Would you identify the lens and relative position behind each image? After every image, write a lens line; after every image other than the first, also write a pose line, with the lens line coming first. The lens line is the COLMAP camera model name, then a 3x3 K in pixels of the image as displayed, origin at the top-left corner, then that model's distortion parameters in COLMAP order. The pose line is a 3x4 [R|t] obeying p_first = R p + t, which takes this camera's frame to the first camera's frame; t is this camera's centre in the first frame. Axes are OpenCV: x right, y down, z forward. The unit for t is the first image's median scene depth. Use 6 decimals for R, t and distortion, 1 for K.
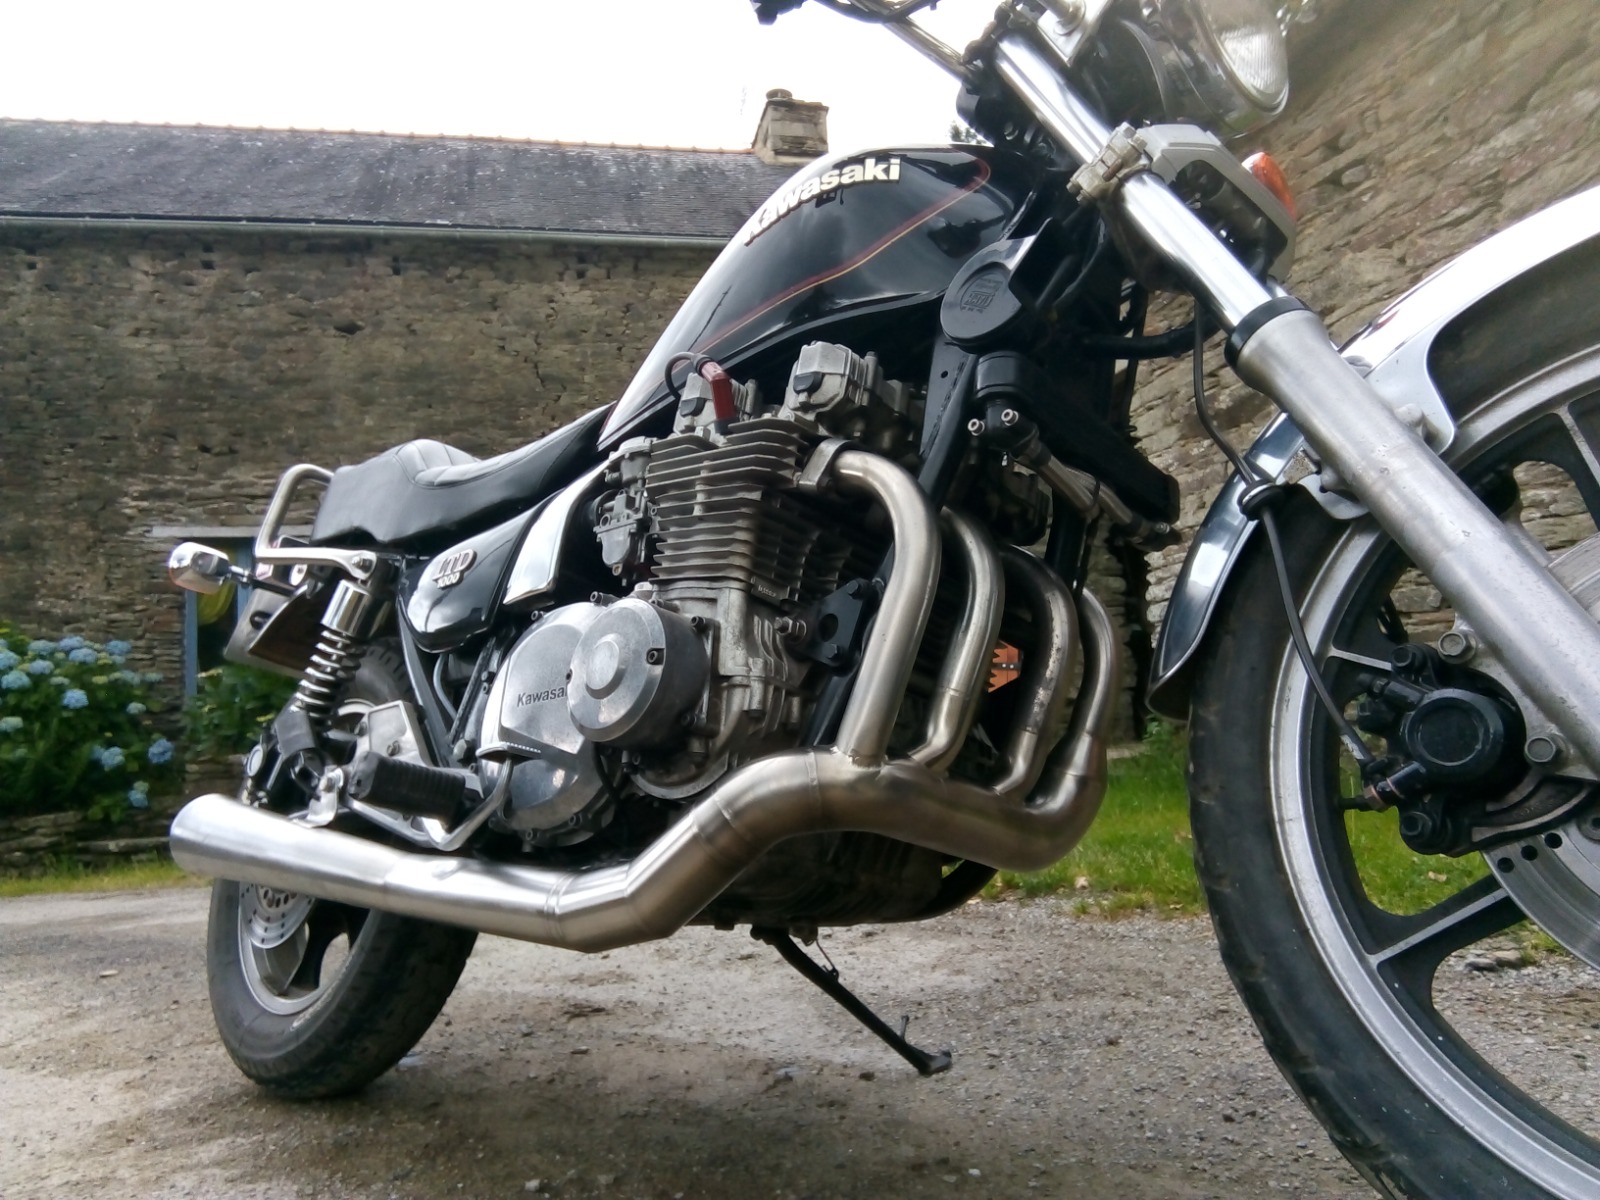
lens RADIAL K [[1106.6, 0, 767.8], [0, 1106.6, 605.4], [0, 0, 1]] dist [0.064891, -0.079746]
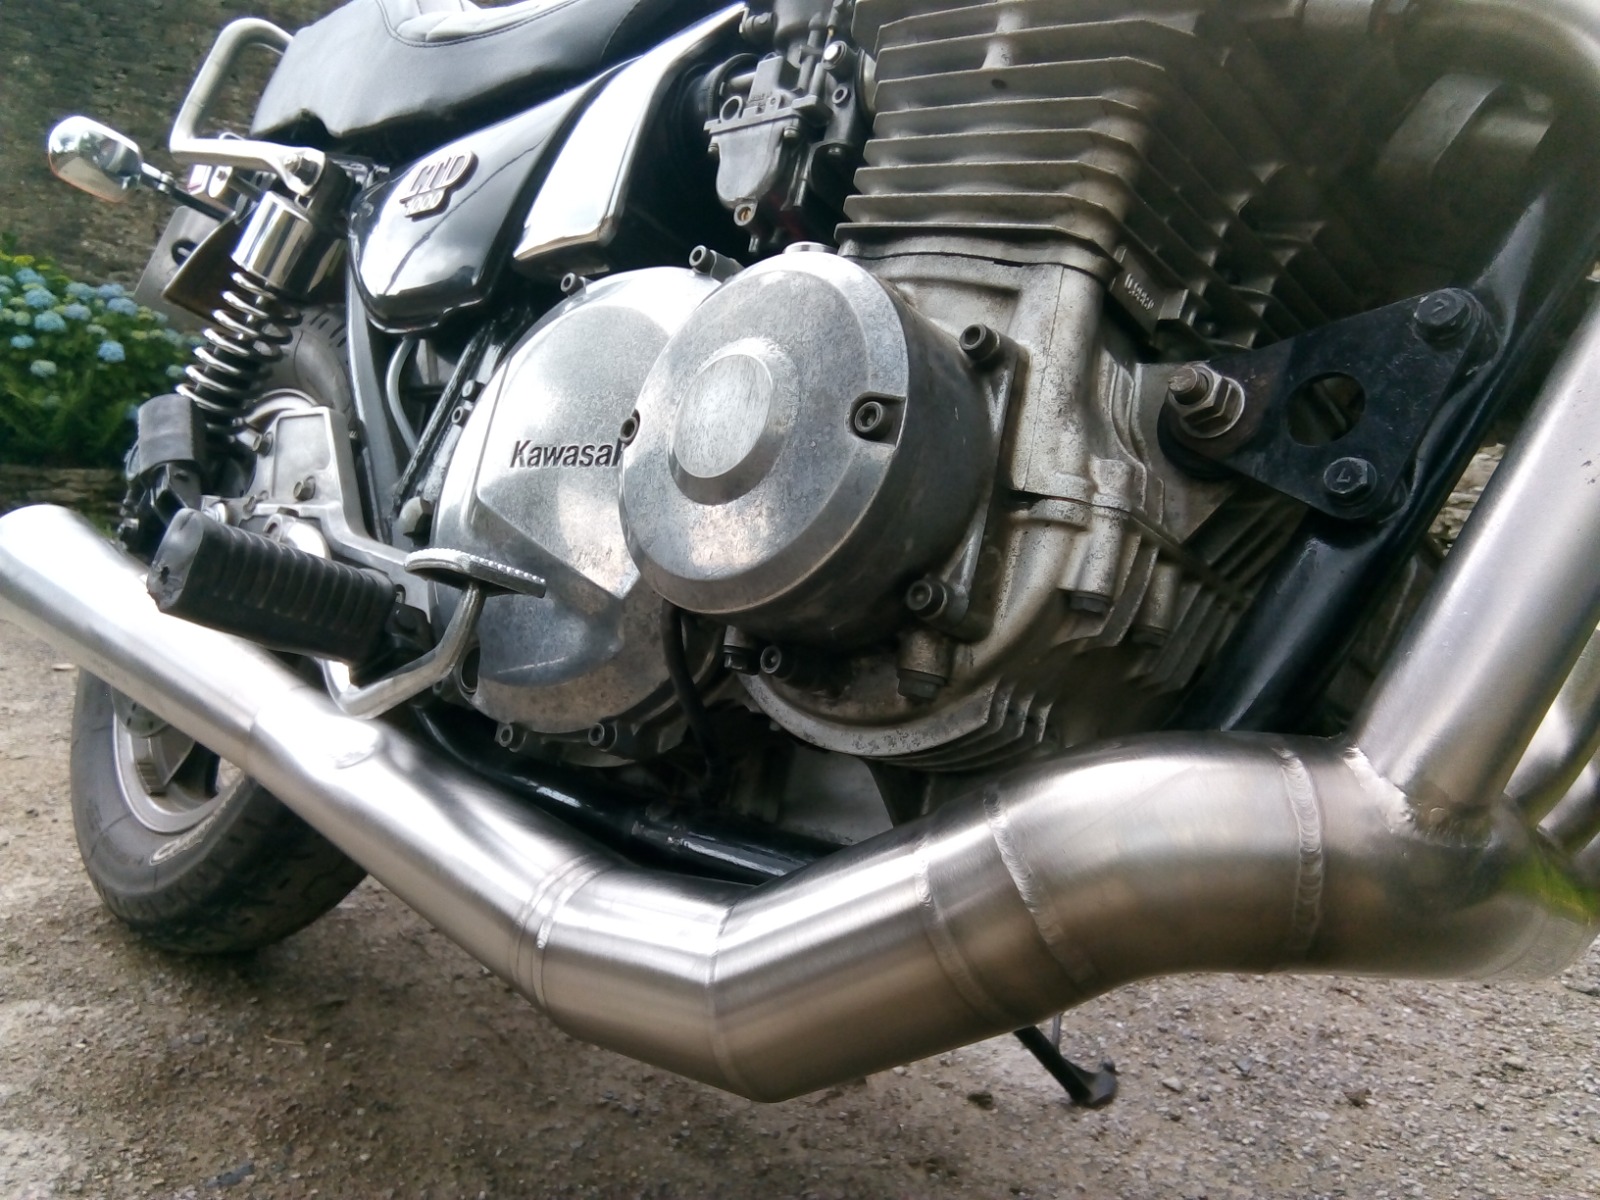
lens RADIAL K [[1106.6, 0, 767.8], [0, 1106.6, 605.4], [0, 0, 1]] dist [0.064891, -0.079746]
pose [[0.987395, 0.158170, -0.005856, -0.095904], [-0.152911, 0.962809, 0.222749, 0.022833], [0.040870, -0.219045, 0.974858, 0.485599]]
